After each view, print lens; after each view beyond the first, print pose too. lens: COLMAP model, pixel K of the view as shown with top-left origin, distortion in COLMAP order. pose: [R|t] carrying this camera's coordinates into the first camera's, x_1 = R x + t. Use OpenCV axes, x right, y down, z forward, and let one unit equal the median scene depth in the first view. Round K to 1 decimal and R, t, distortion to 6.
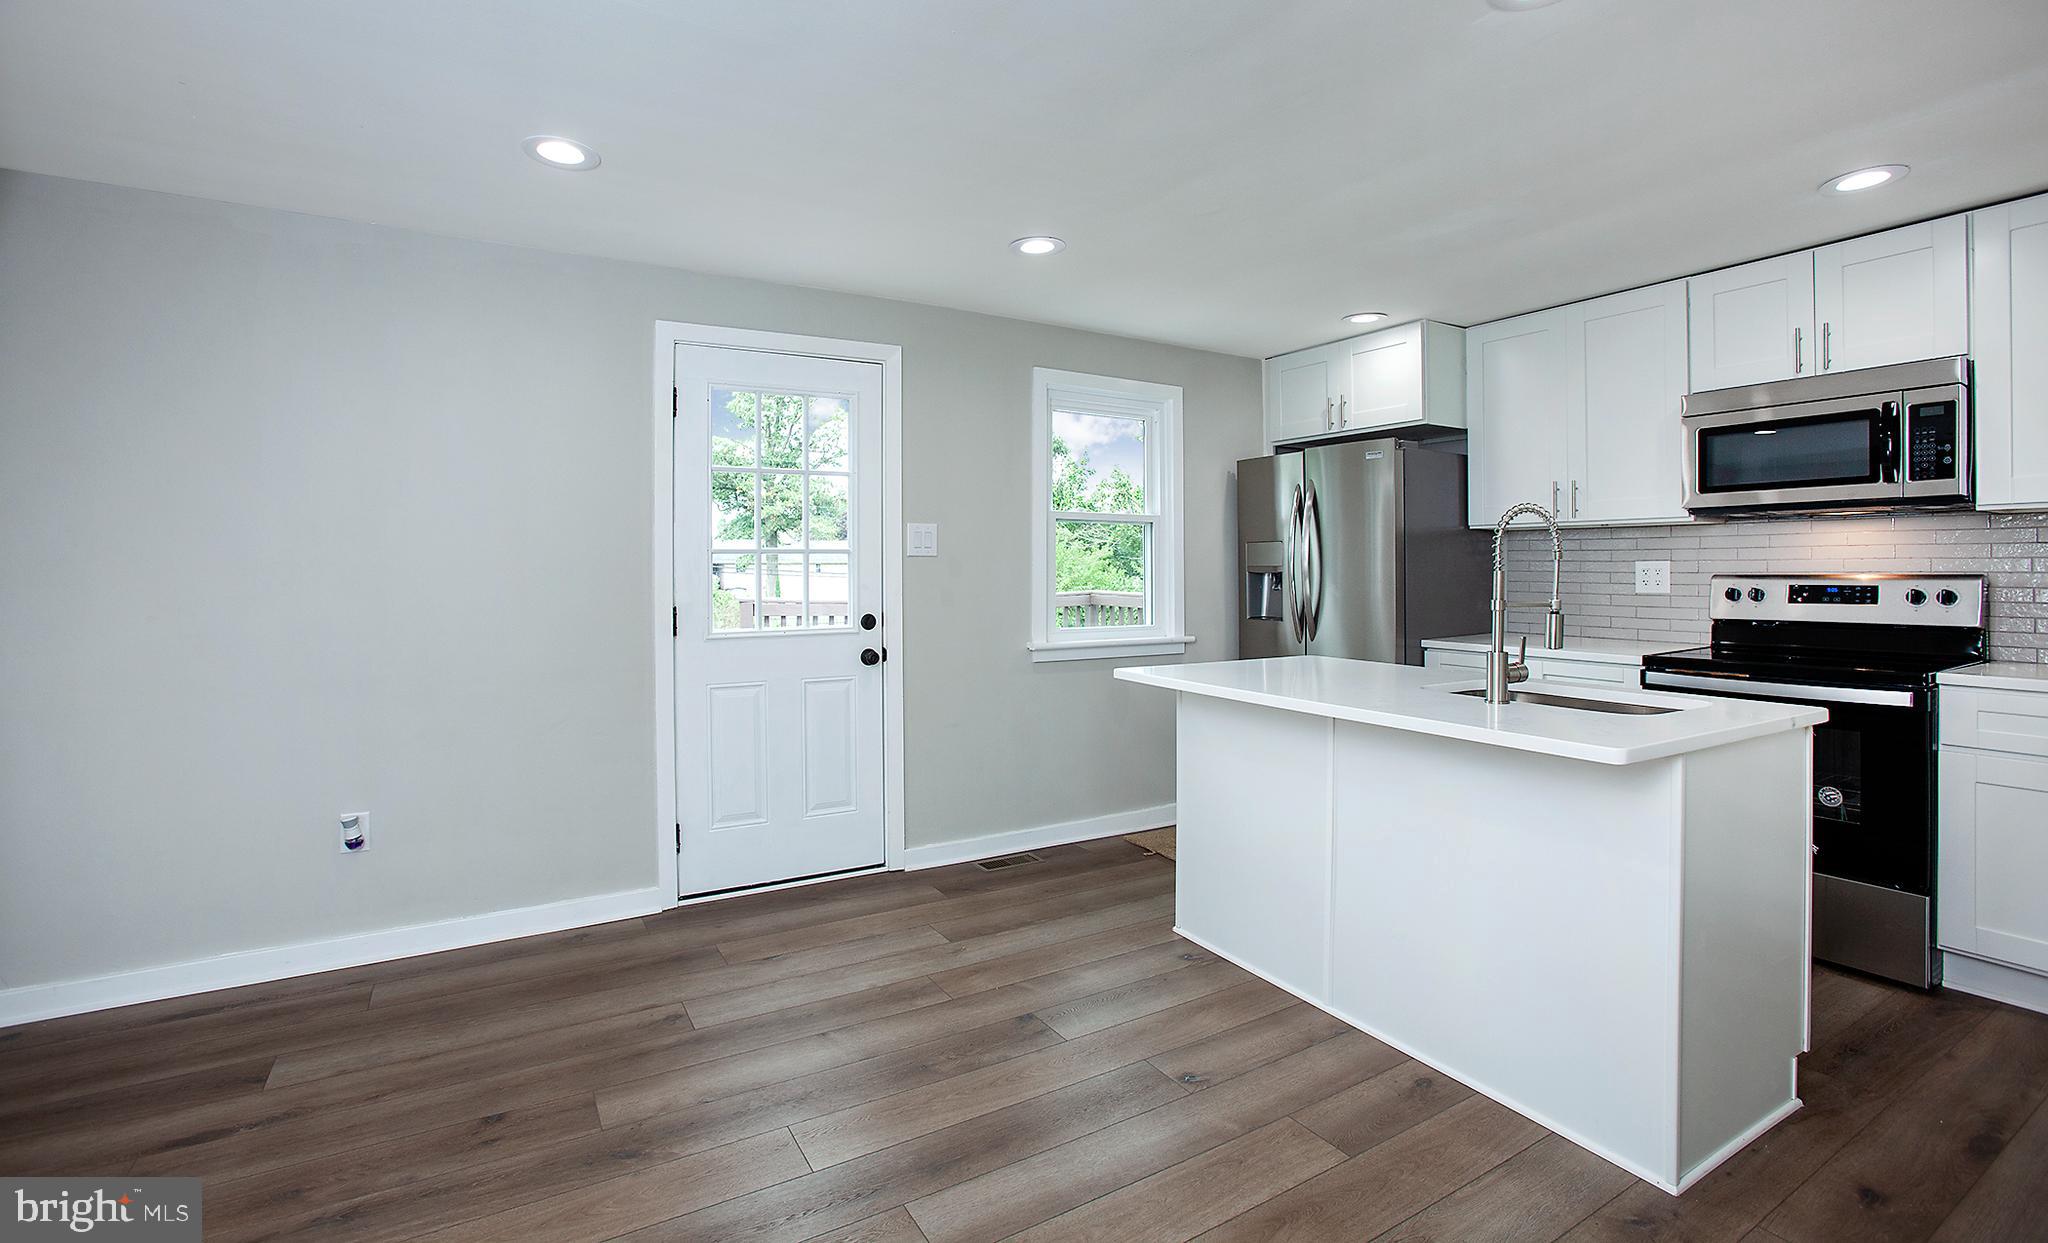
lens RADIAL K [[1011.5, 0, 1050.3], [0, 1011.5, 533.3], [0, 0, 1]] dist [0.001360, 0.013047]
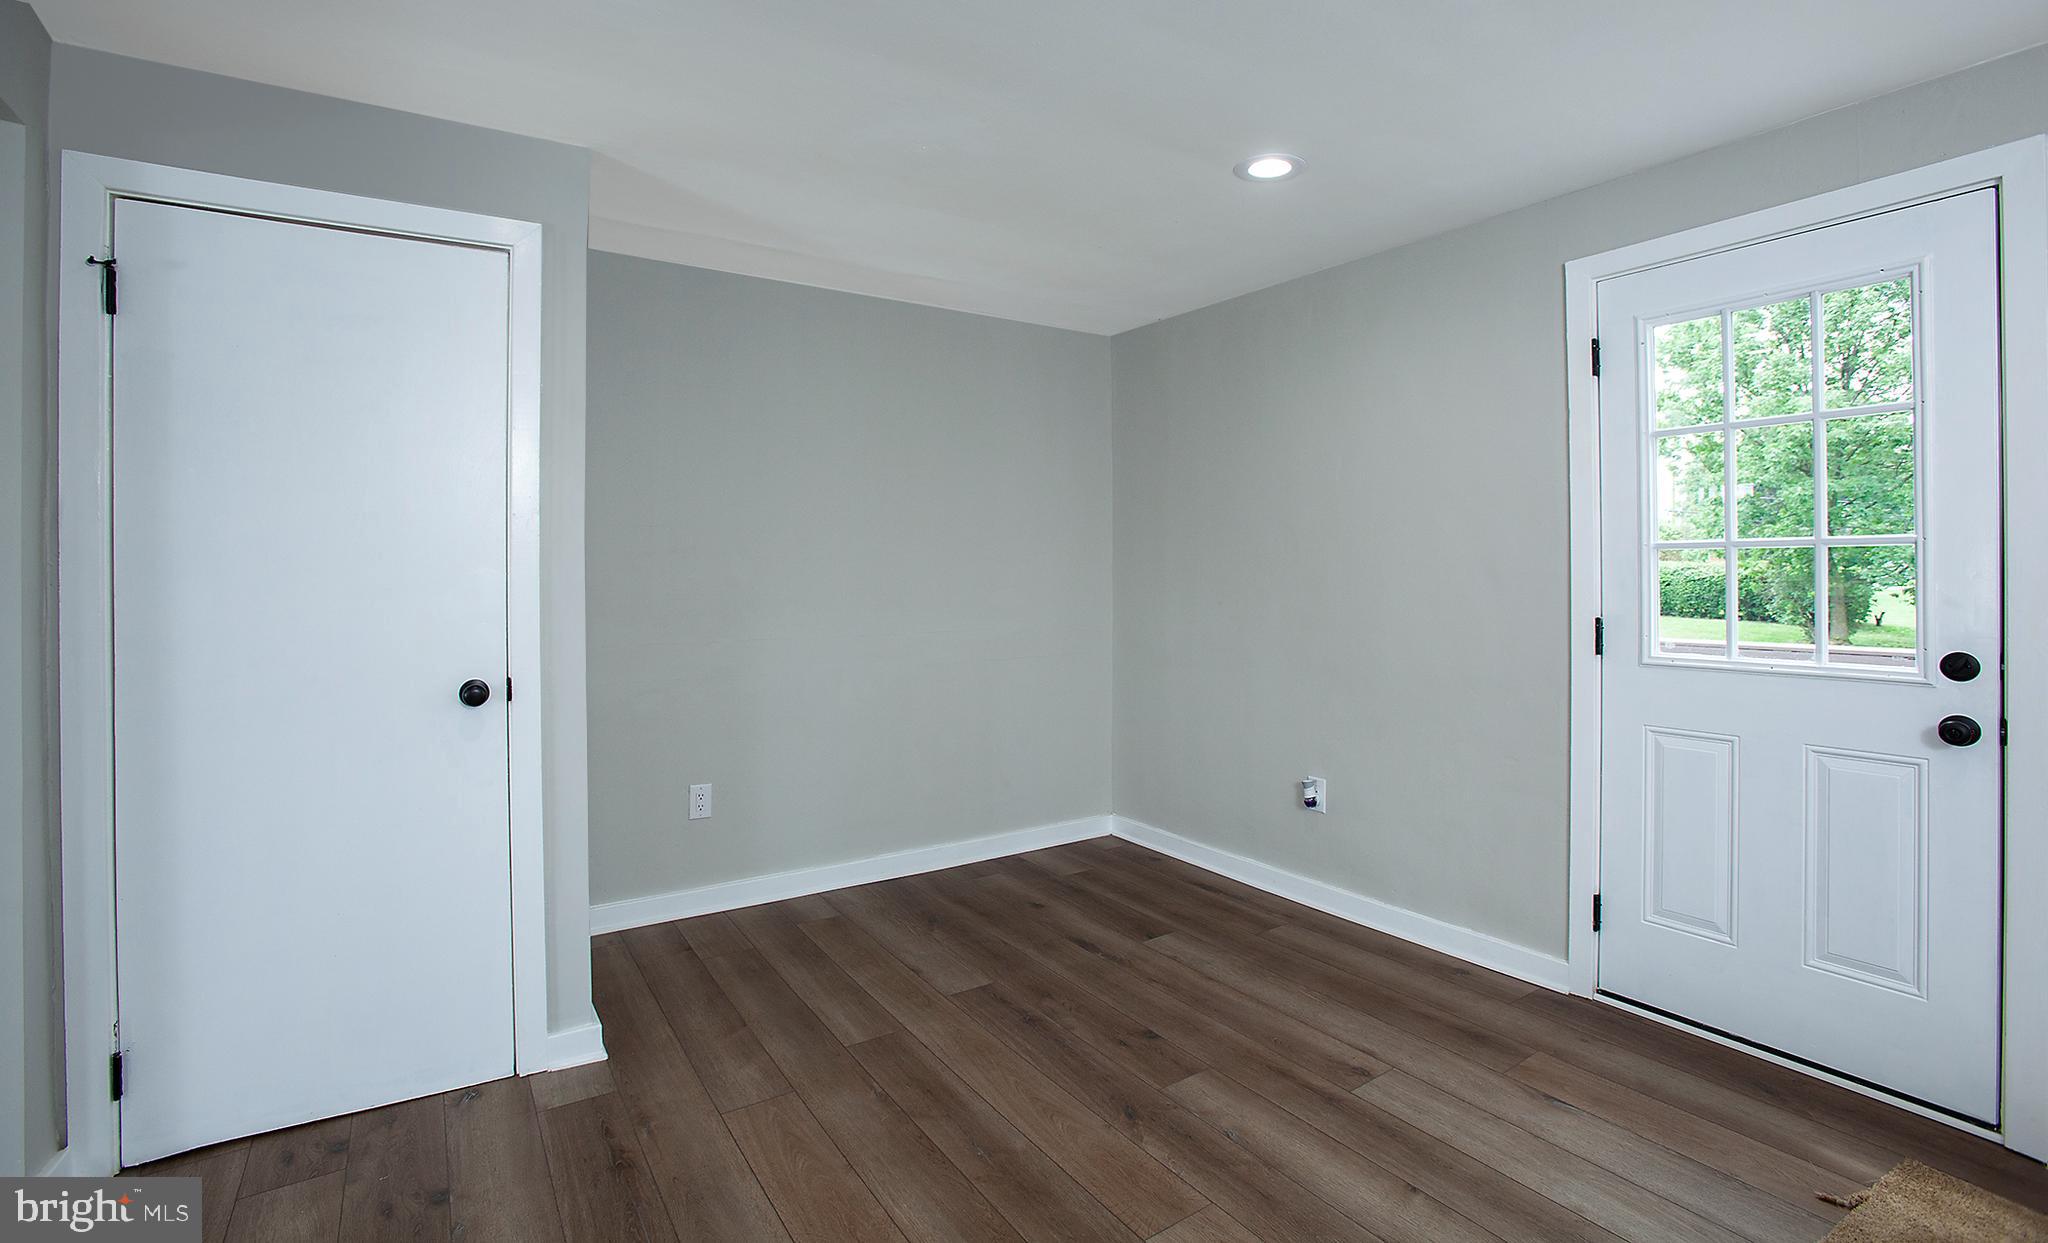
lens RADIAL K [[1011.5, 0, 1010.8], [0, 1011.5, 546.9], [0, 0, 1]] dist [0.001360, 0.013047]
pose [[-0.008921, -0.021946, -0.999719, 0.401407], [0.049981, 0.998500, -0.022365, 0.009849], [0.998710, -0.050166, -0.007811, 0.525038]]
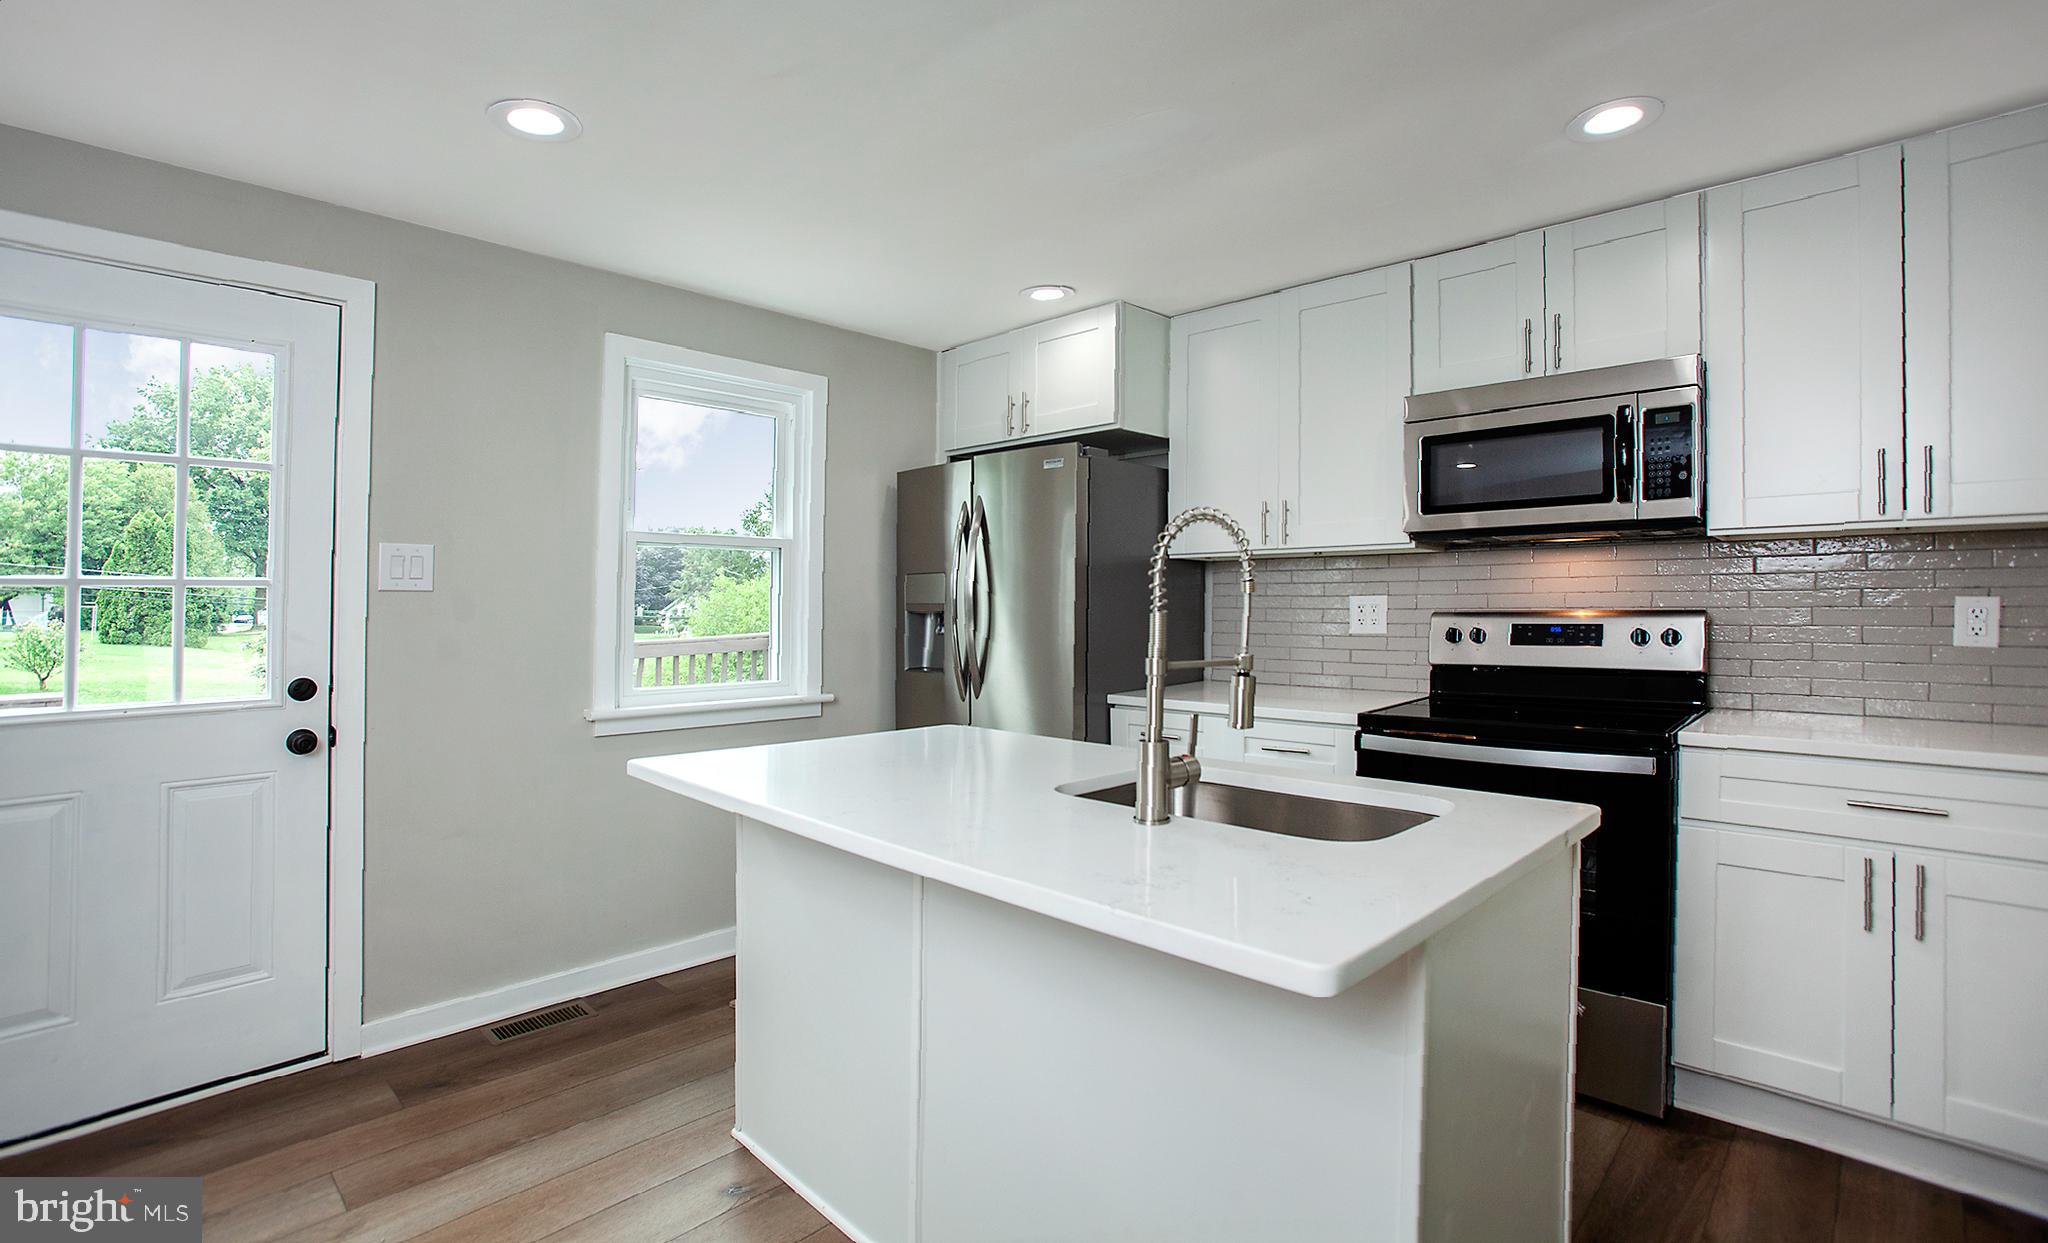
lens RADIAL K [[1011.5, 0, 1021.7], [0, 1011.5, 601.4], [0, 0, 1]] dist [0.001360, 0.013047]
pose [[0.977680, -0.002964, 0.210078, 0.150851], [-0.003494, 0.999533, 0.030362, 0.008036], [-0.210070, -0.030418, 0.977213, 0.265007]]
